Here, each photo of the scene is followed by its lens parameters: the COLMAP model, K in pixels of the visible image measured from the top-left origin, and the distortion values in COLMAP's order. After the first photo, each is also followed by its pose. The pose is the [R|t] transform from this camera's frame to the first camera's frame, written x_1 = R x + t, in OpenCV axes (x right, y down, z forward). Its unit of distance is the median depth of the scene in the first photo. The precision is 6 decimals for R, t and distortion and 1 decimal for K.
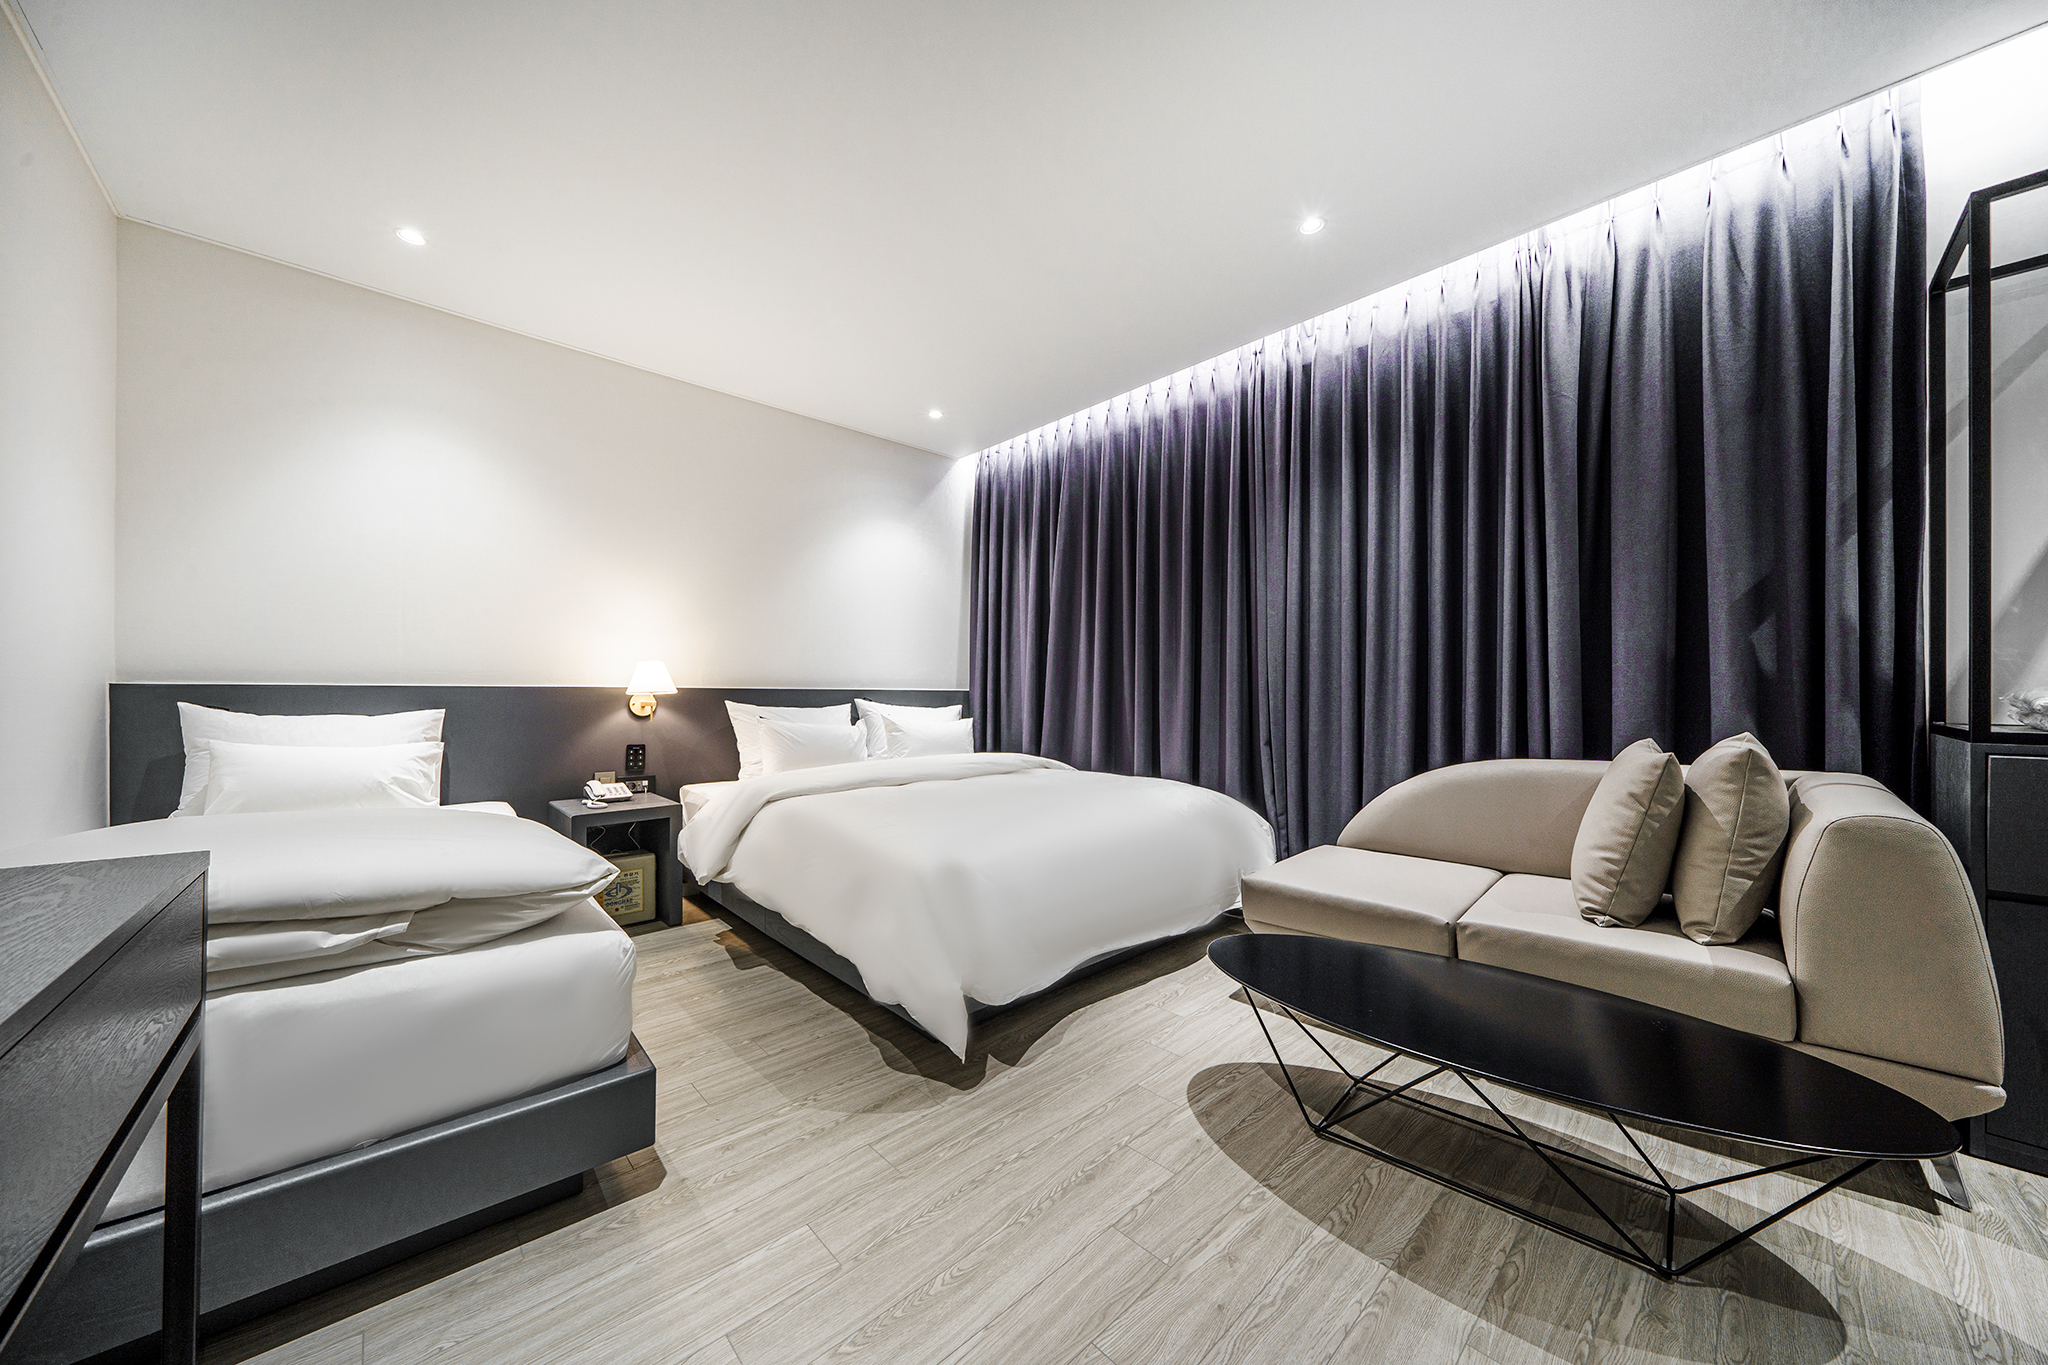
lens RADIAL K [[706.1, 0, 1034.9], [0, 706.1, 684.7], [0, 0, 1]] dist [-0.001505, -0.000239]
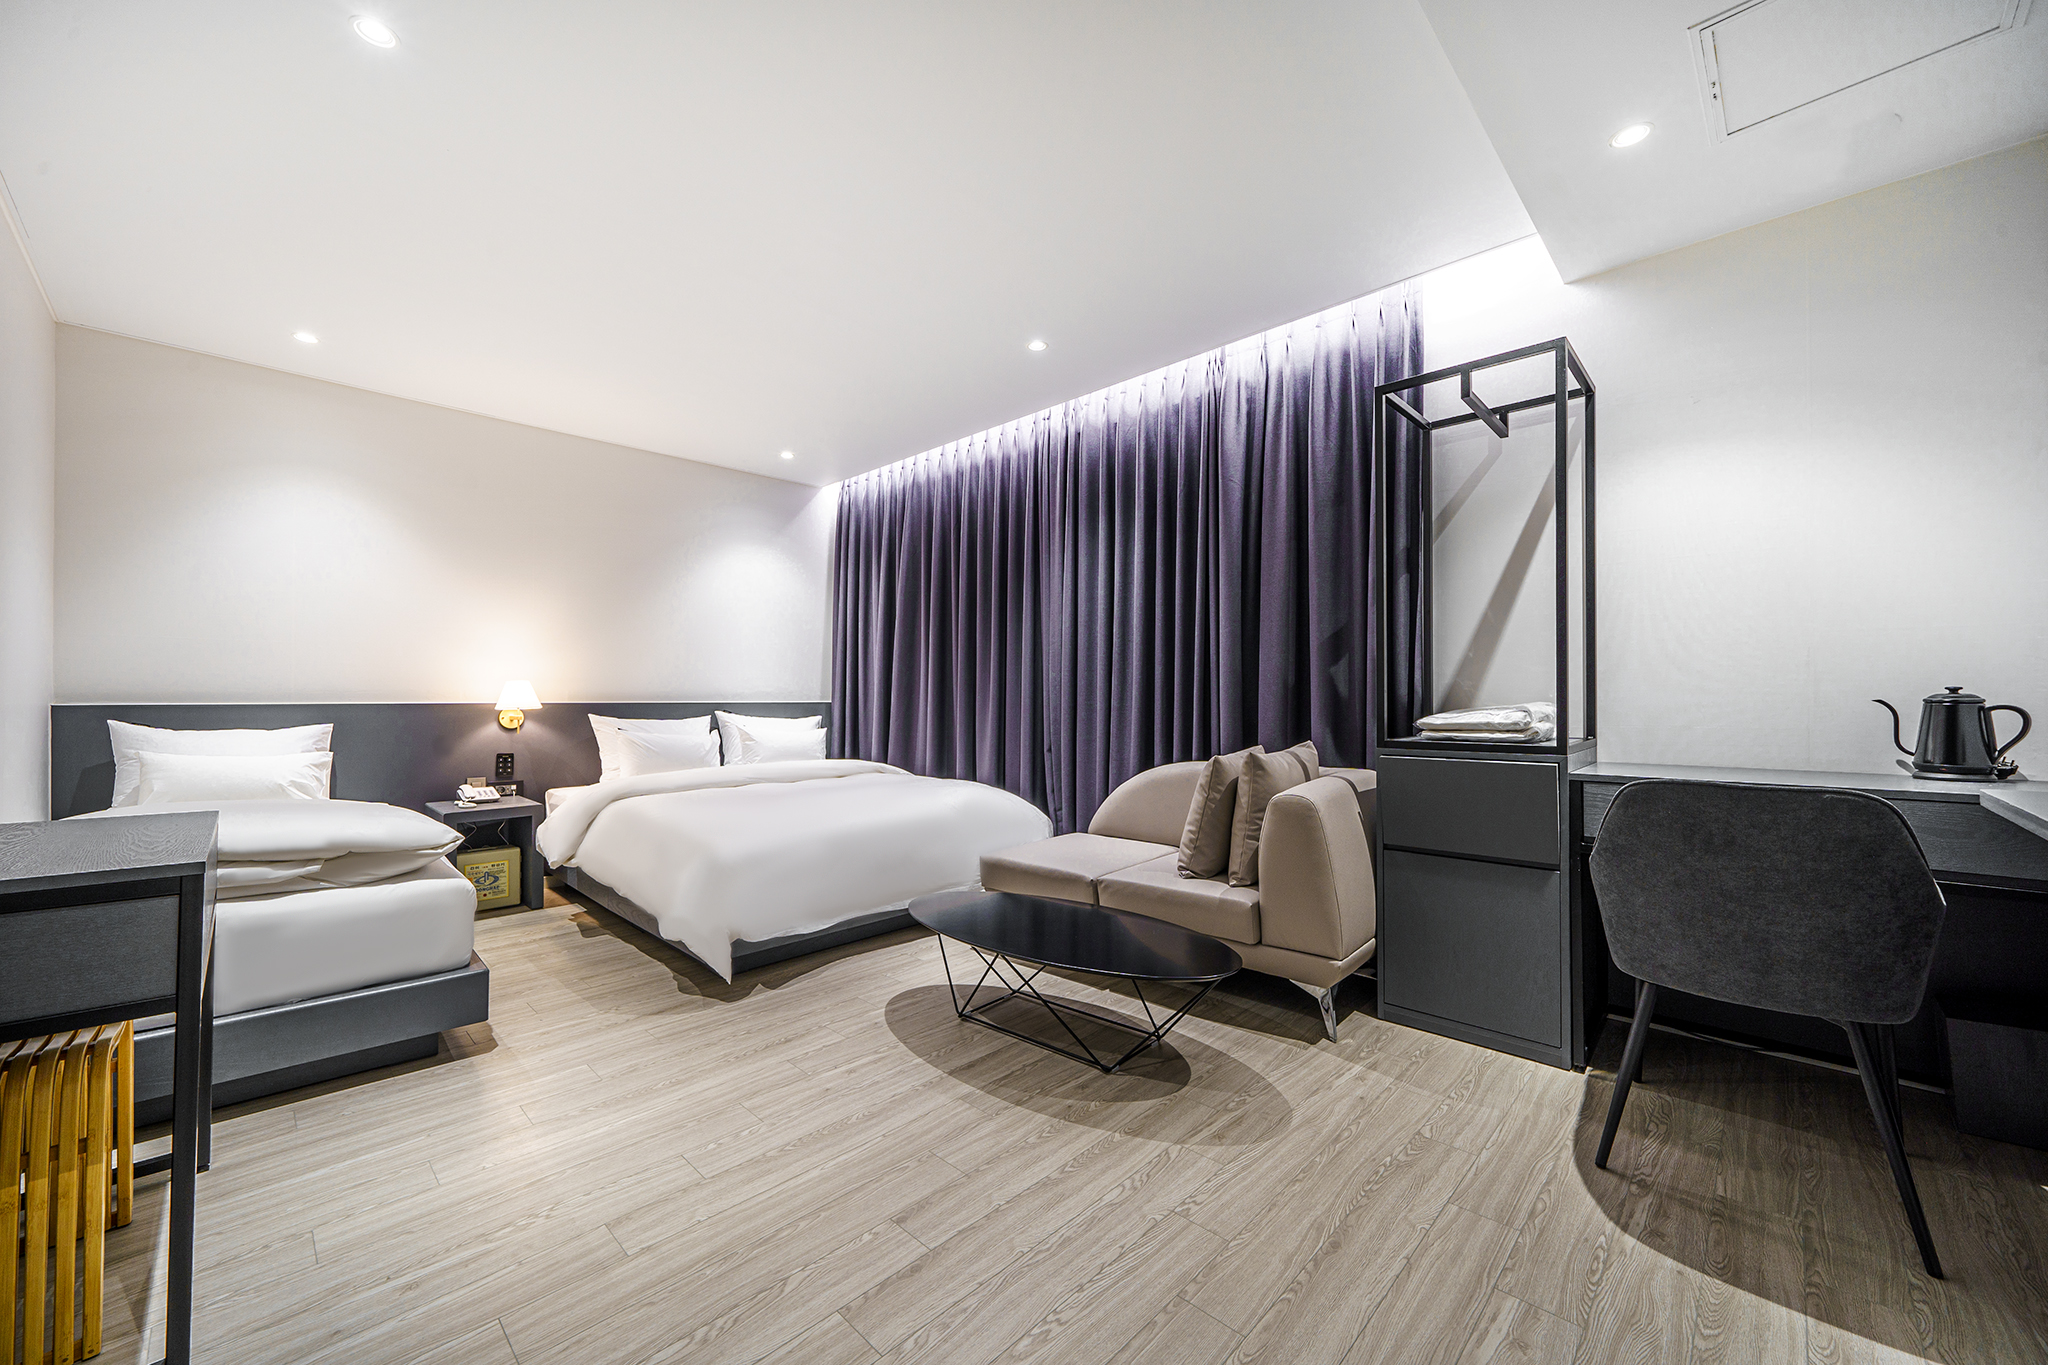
lens RADIAL K [[766.7, 0, 1014.8], [0, 766.7, 685.5], [0, 0, 1]] dist [-0.000272, 0.000140]
pose [[0.999150, -0.000712, 0.041213, 0.258926], [0.000817, 0.999996, -0.002531, -0.026421], [-0.041211, 0.002562, 0.999147, -0.340210]]
